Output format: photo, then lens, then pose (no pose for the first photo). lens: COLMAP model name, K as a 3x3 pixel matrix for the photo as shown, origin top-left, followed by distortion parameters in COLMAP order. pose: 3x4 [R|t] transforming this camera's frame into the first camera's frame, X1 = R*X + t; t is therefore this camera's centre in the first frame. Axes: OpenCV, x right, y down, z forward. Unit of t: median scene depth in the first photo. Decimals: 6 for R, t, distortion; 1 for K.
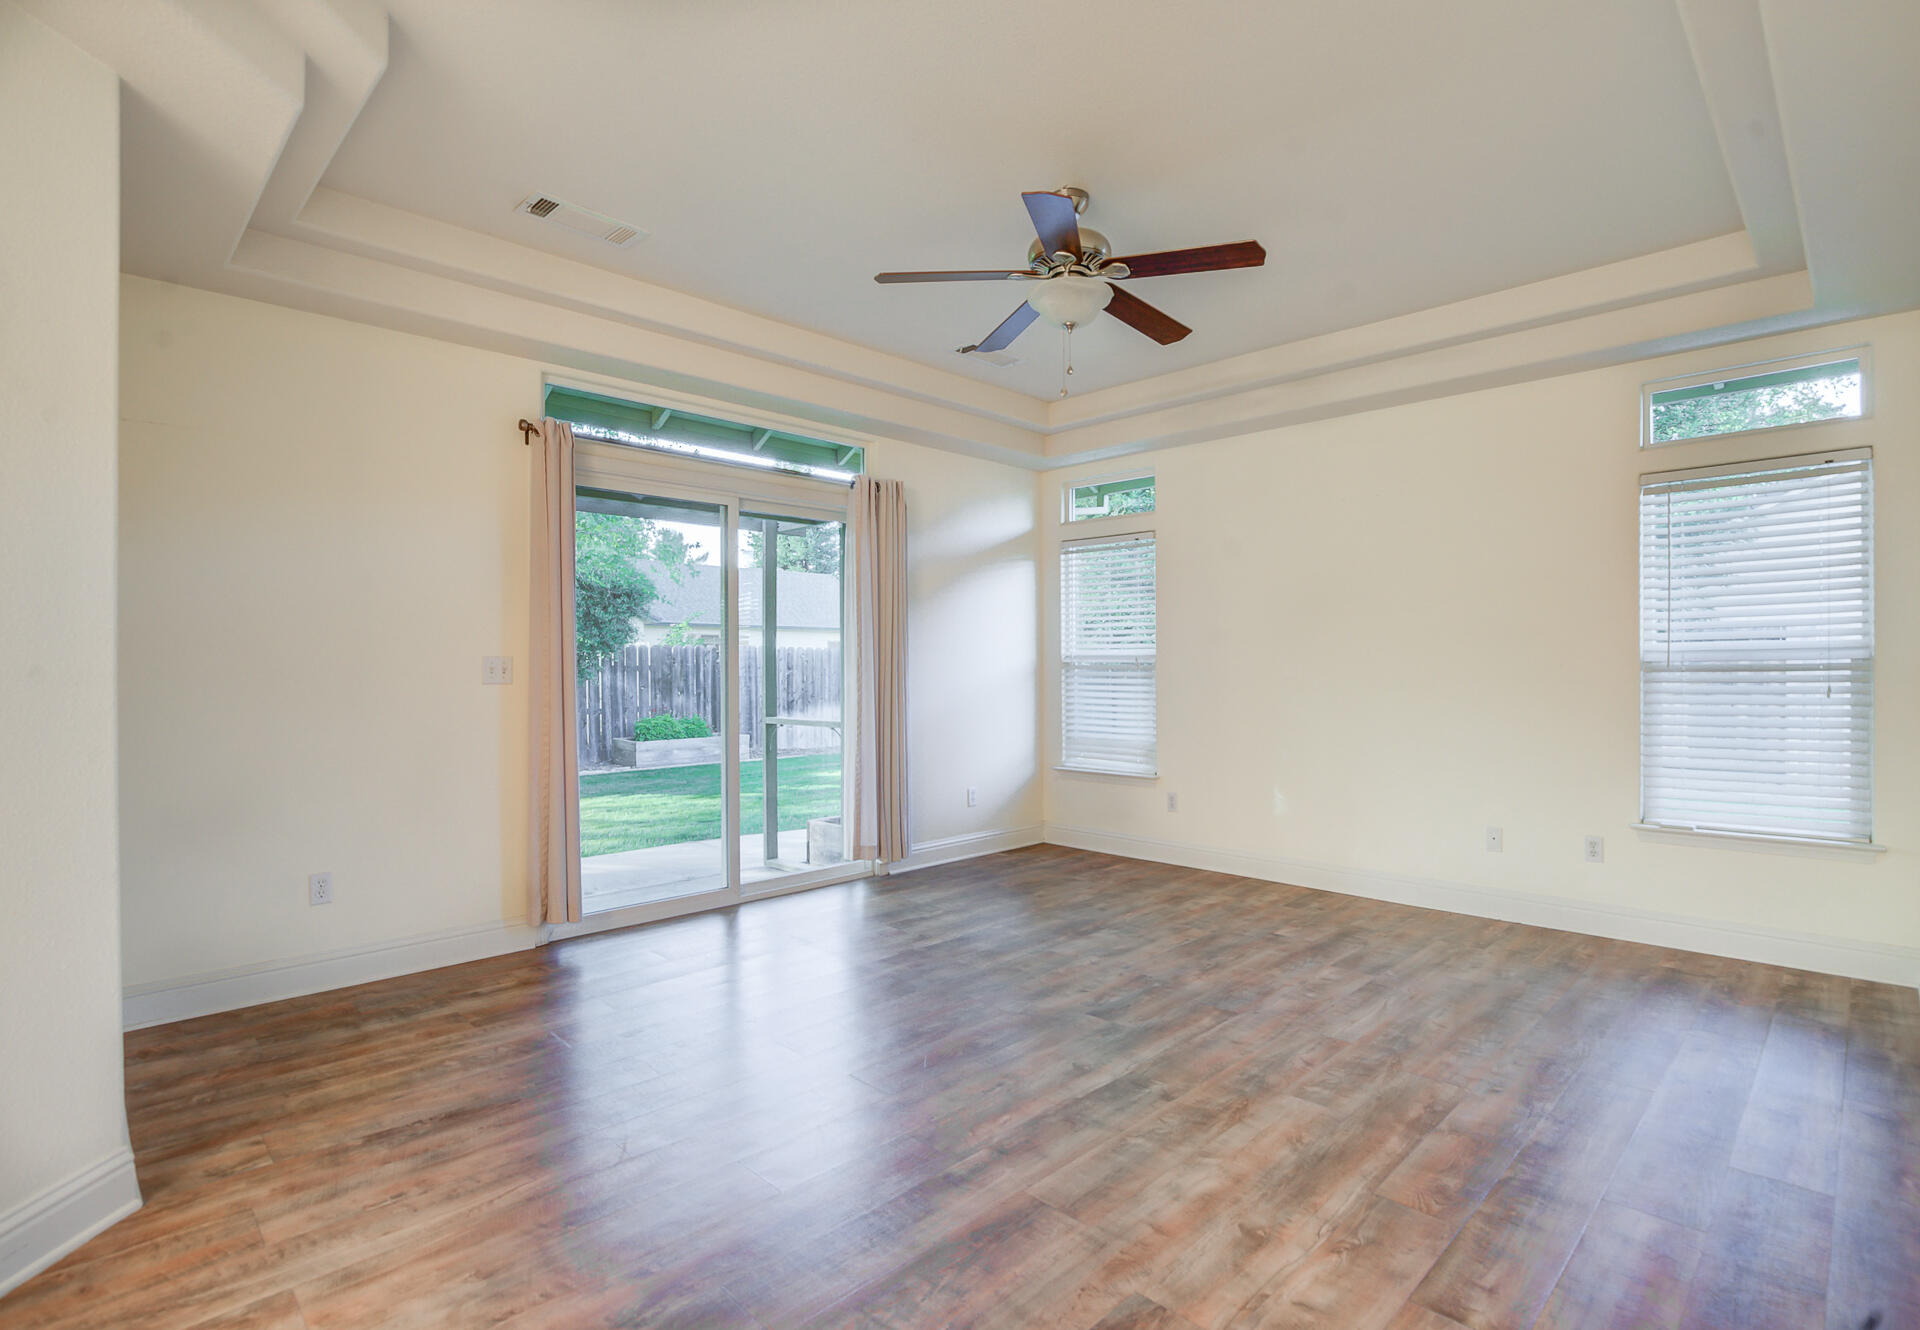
lens RADIAL K [[881.3, 0, 965.8], [0, 881.3, 673.1], [0, 0, 1]] dist [-0.024192, 0.004803]
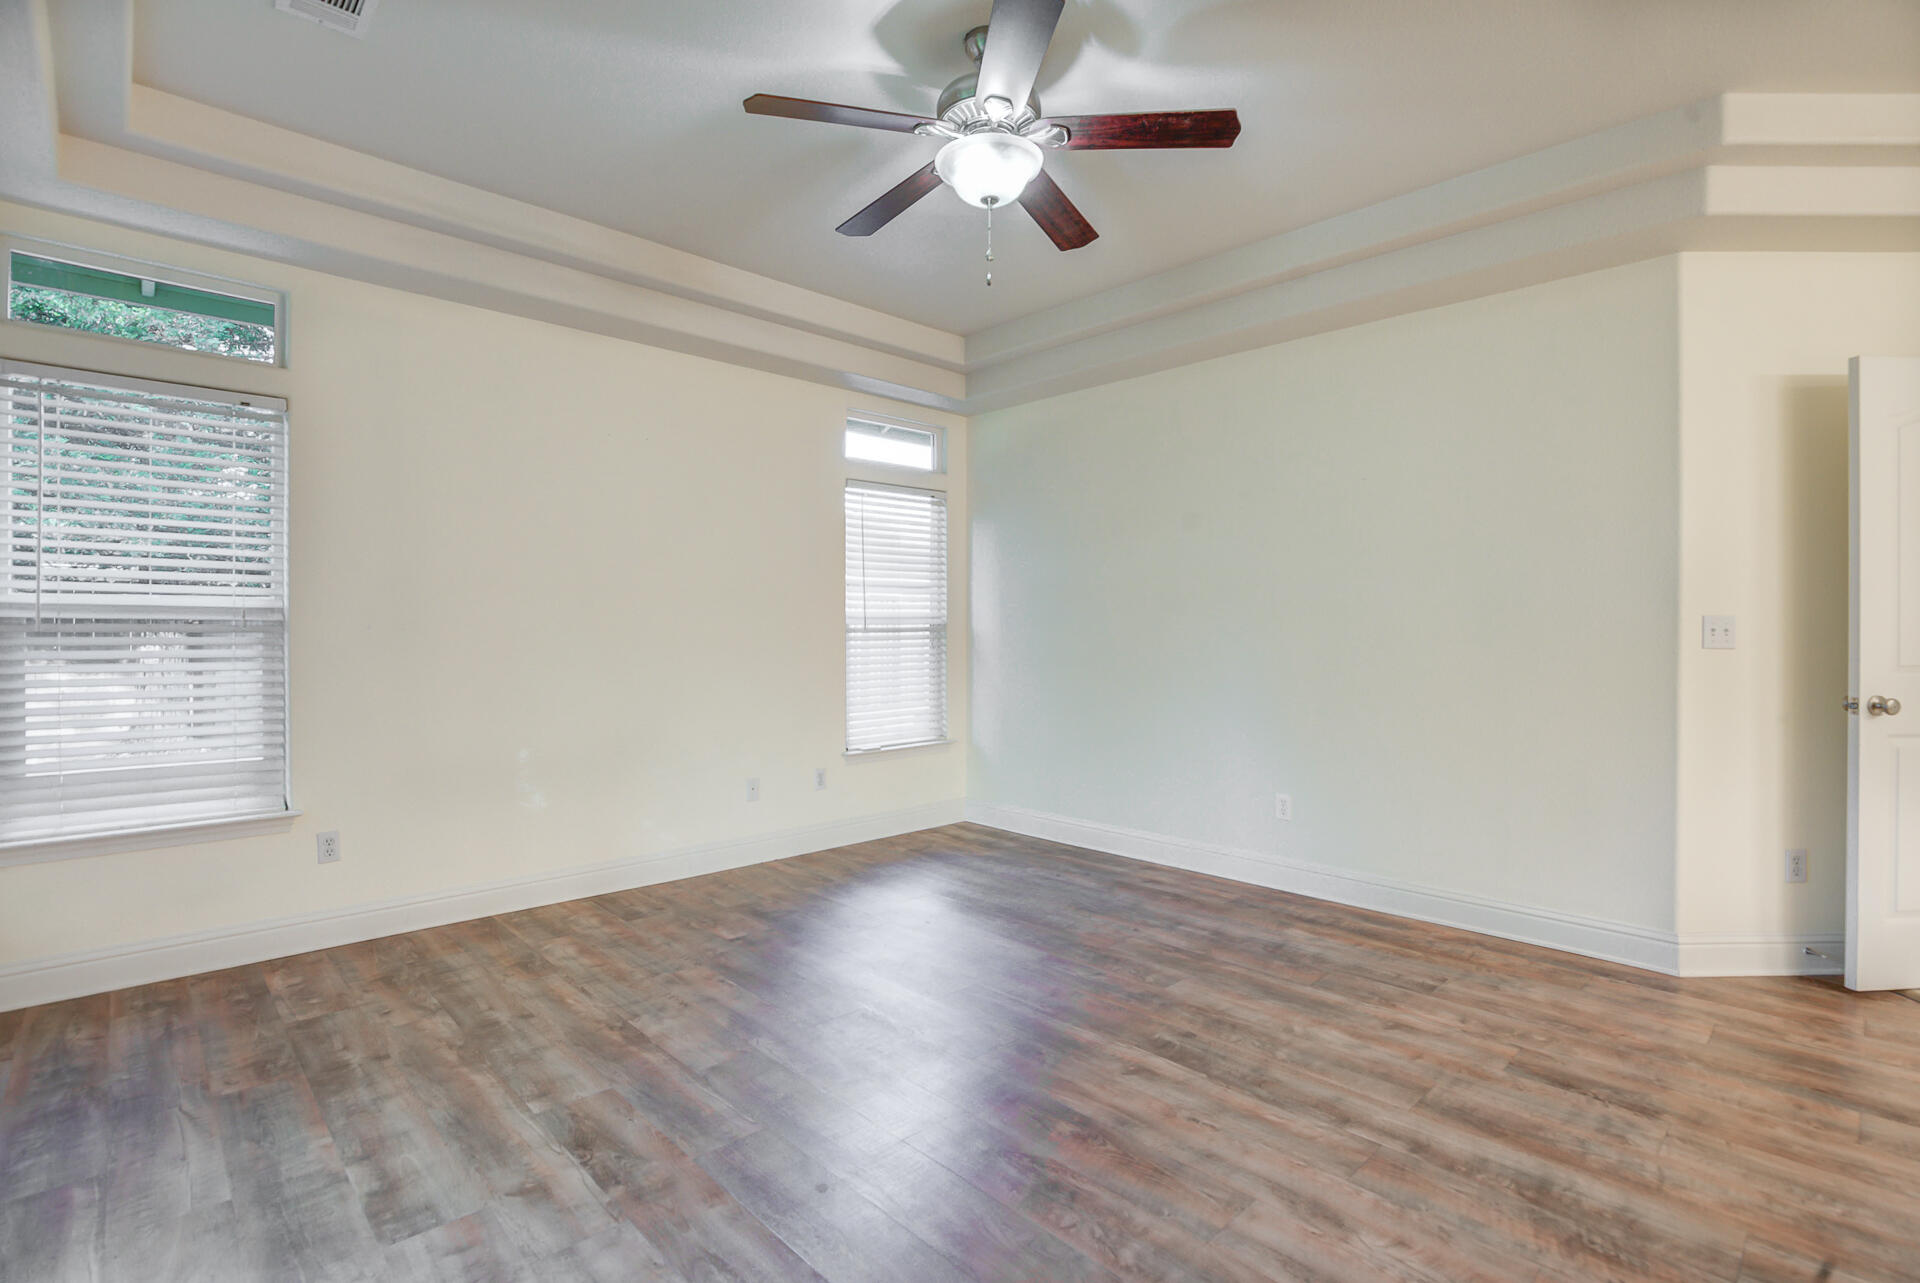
lens RADIAL K [[897.4, 0, 971.5], [0, 897.4, 643.1], [0, 0, 1]] dist [-0.021117, 0.000587]
pose [[0.034244, -0.013361, 0.999324, -0.796190], [0.003869, 0.999905, 0.013237, -0.006327], [-0.999406, 0.003413, 0.034293, 1.137906]]
